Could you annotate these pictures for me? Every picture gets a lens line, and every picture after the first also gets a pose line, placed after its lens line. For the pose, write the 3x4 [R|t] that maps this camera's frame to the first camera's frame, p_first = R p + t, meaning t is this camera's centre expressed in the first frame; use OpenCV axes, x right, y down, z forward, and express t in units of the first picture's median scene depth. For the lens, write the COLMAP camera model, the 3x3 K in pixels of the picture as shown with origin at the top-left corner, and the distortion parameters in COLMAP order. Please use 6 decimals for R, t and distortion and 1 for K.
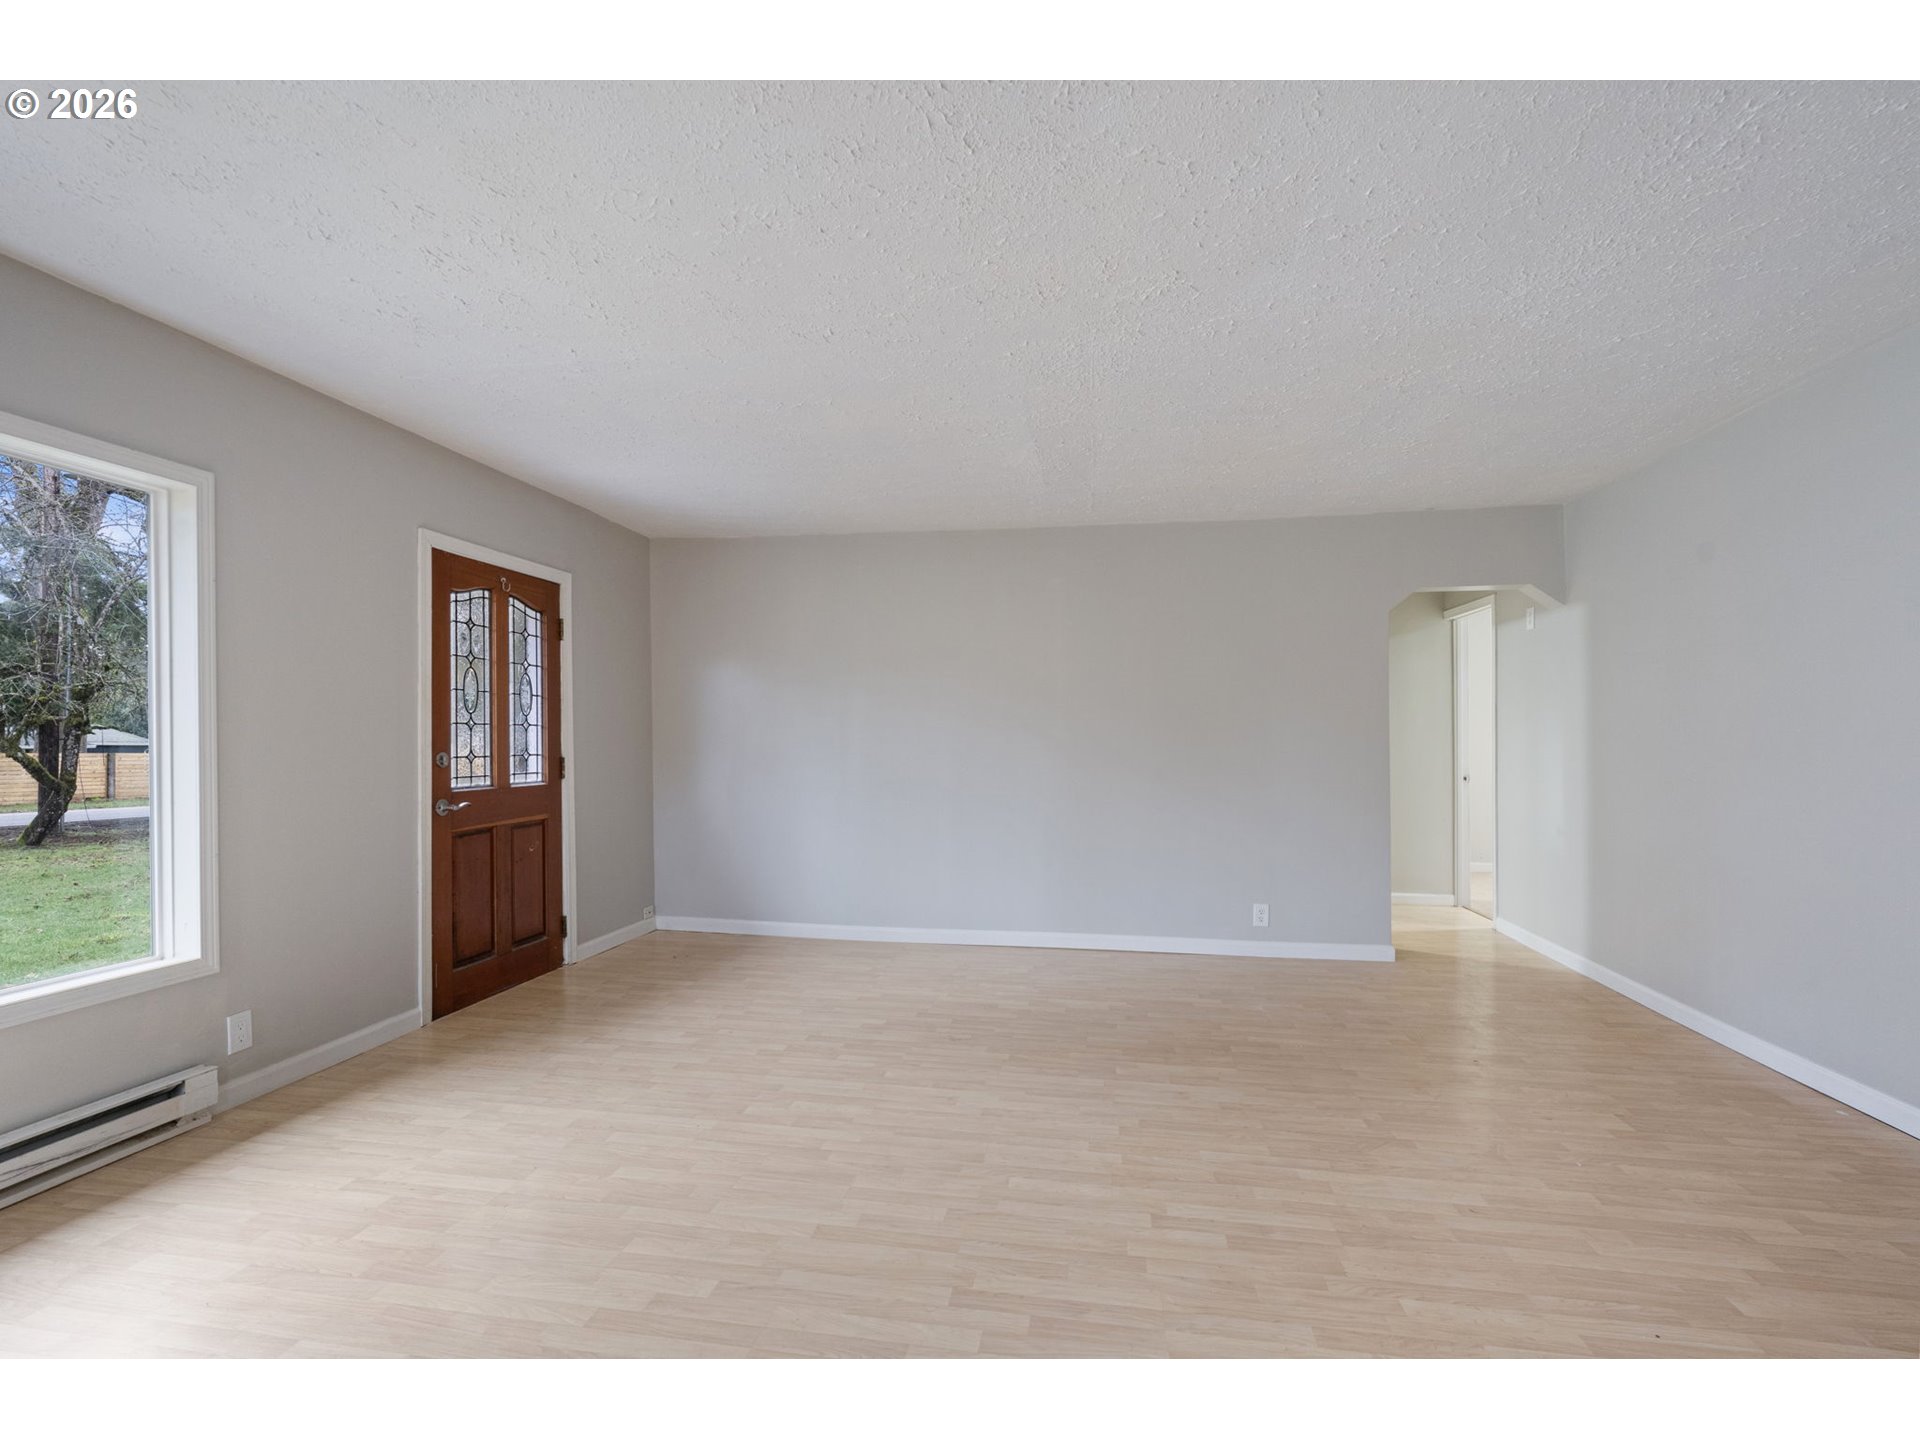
lens RADIAL K [[871.2, 0, 943.5], [0, 871.2, 729.4], [0, 0, 1]] dist [-0.001706, 0.000480]
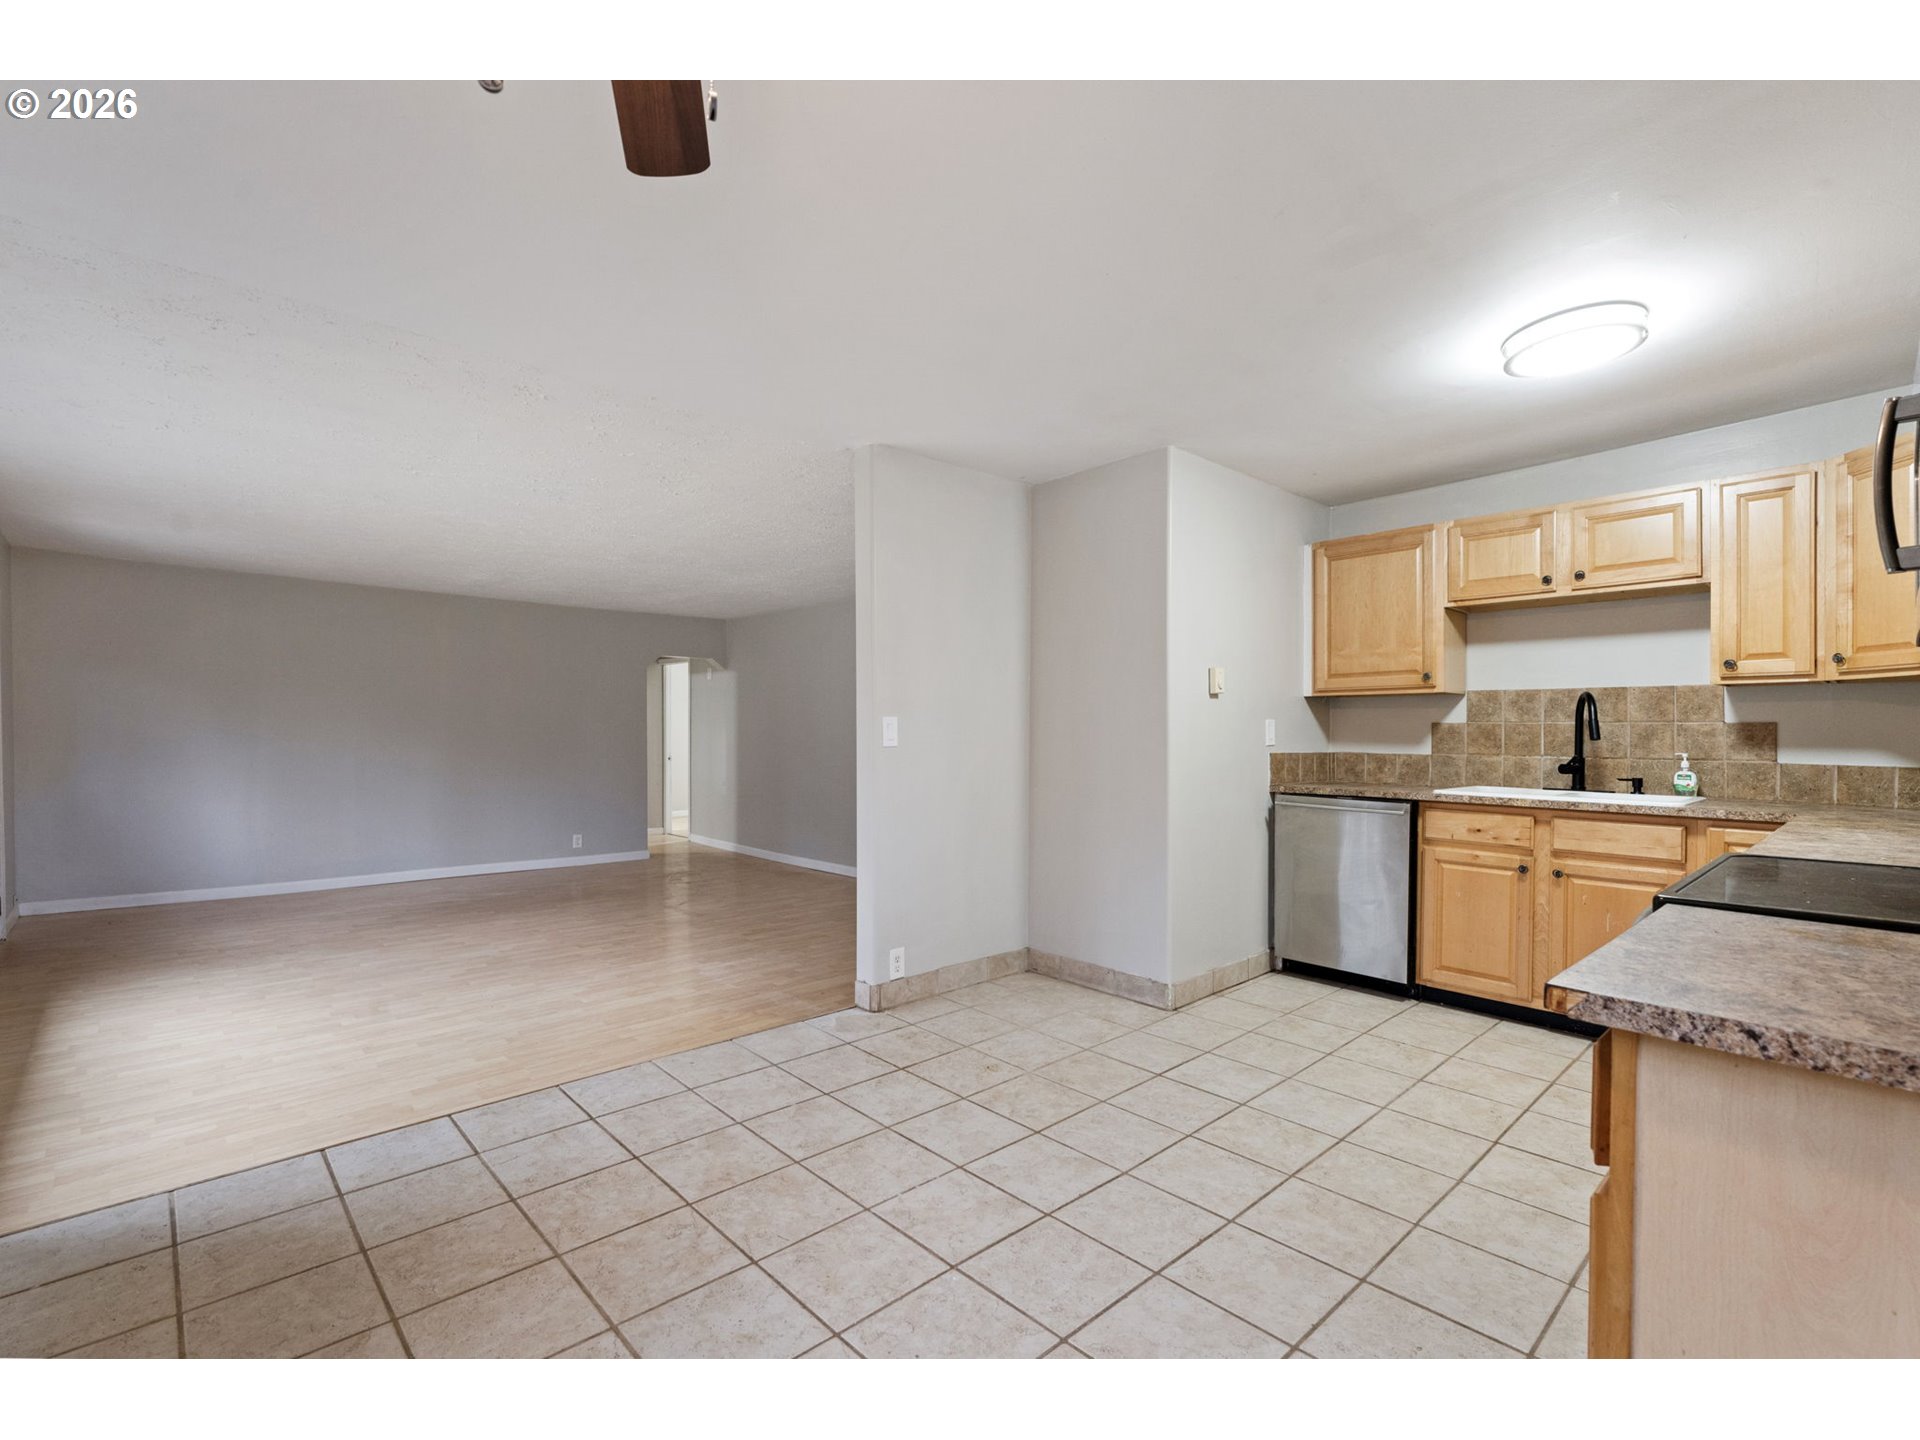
lens RADIAL K [[886.8, 0, 955.9], [0, 886.8, 719.6], [0, 0, 1]] dist [-0.009946, 0.001890]
pose [[0.593780, 0.016592, 0.804456, -0.721376], [-0.018698, 0.999802, -0.006820, -0.030574], [-0.804410, -0.010992, 0.593973, -0.750000]]
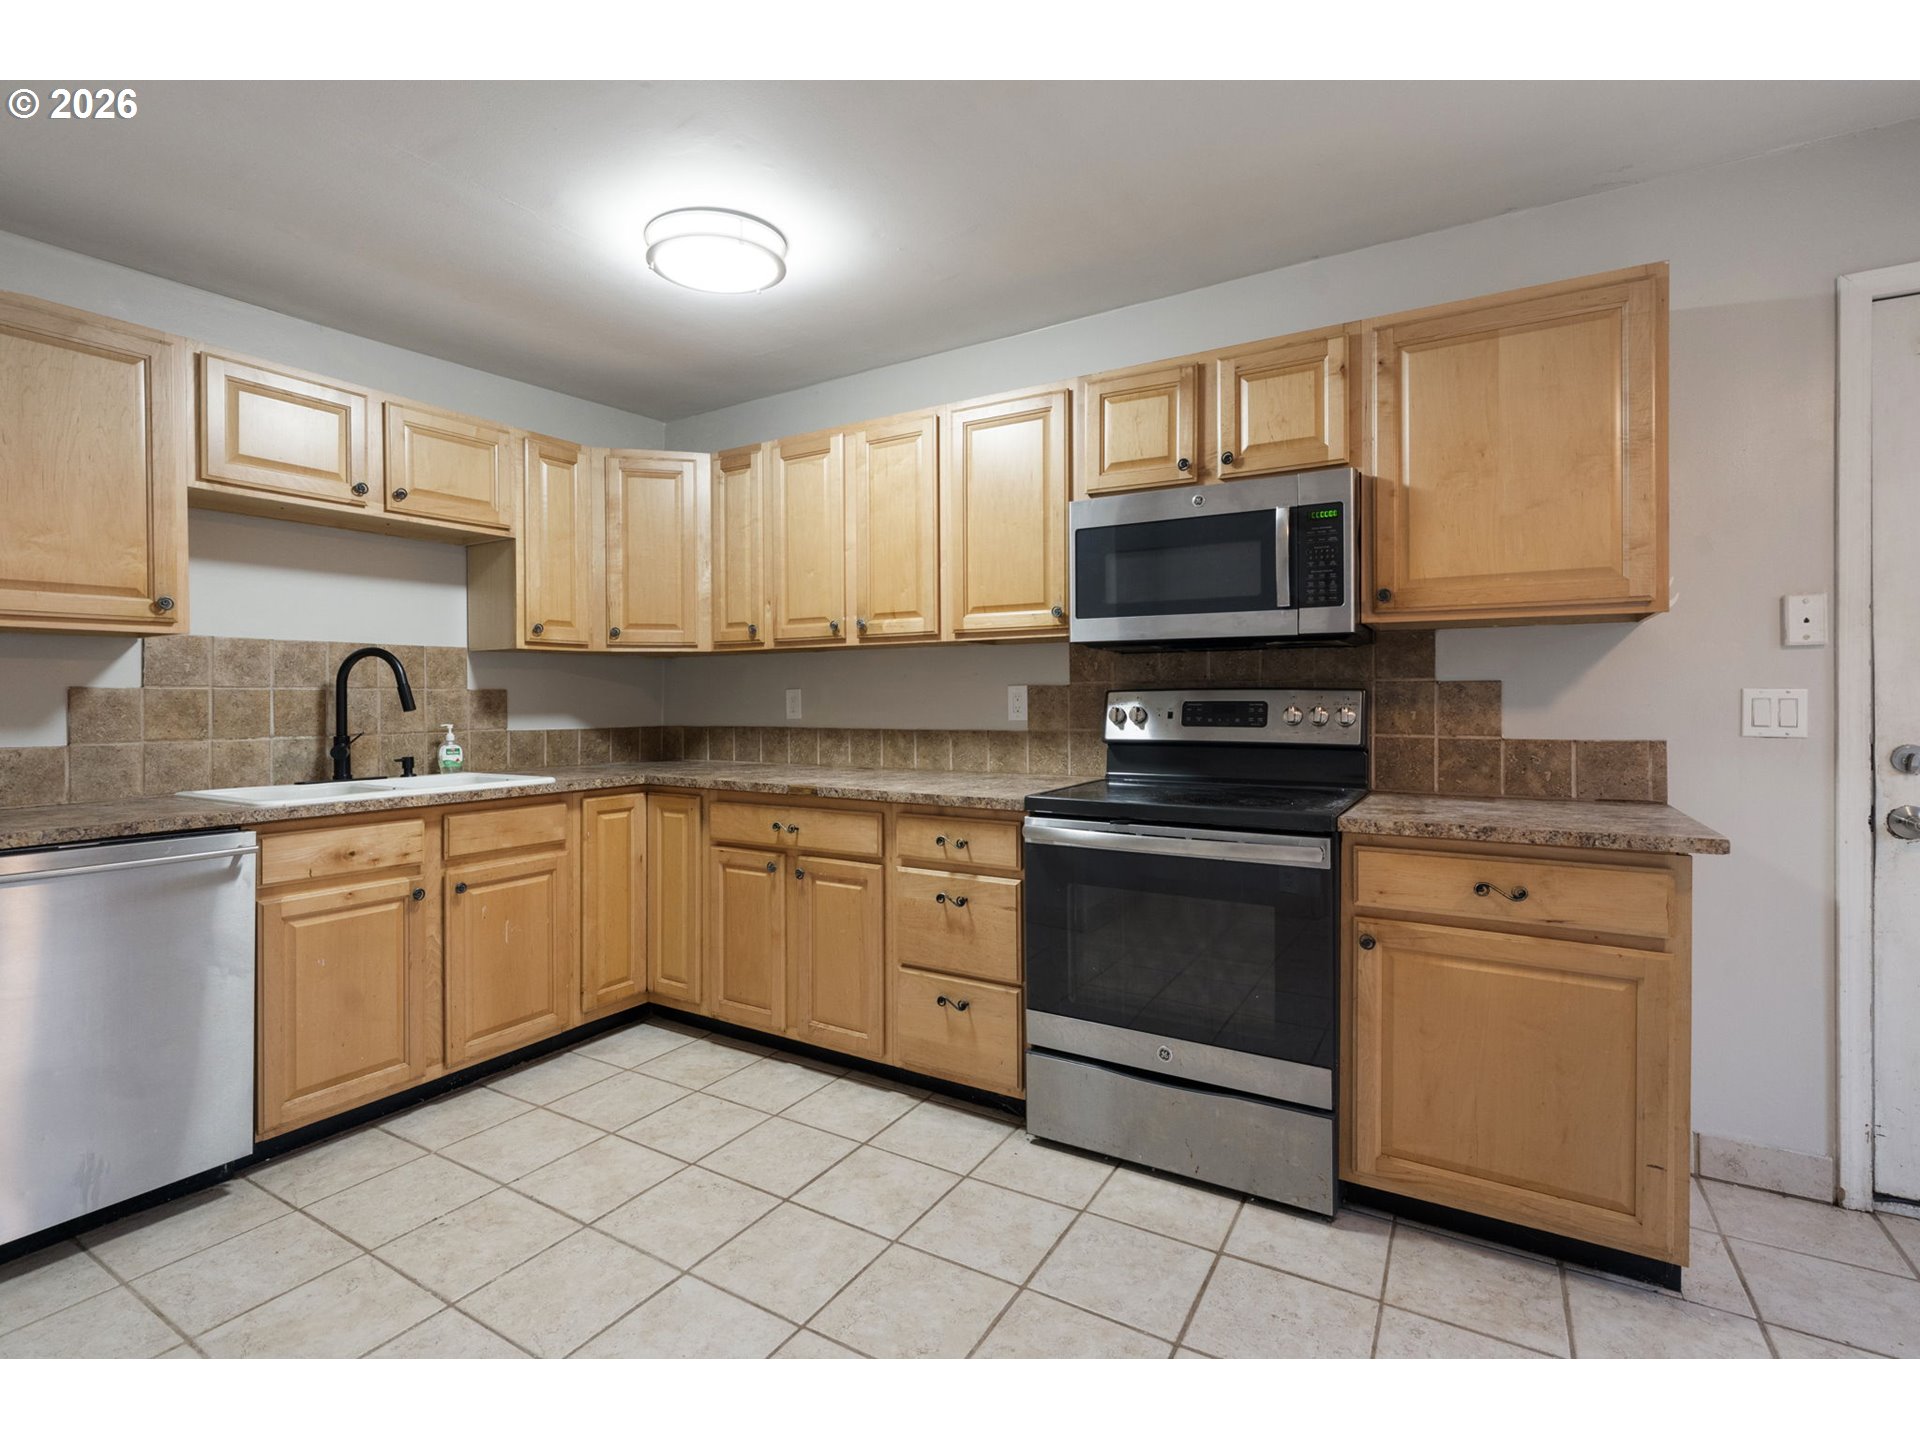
lens RADIAL K [[905.9, 0, 940.1], [0, 905.9, 694.5], [0, 0, 1]] dist [-0.006273, -0.000661]
pose [[-0.936274, 0.009296, 0.351147, -0.236719], [0.003733, 0.999857, -0.016515, -0.027815], [-0.351250, -0.014151, -0.936175, -0.199300]]
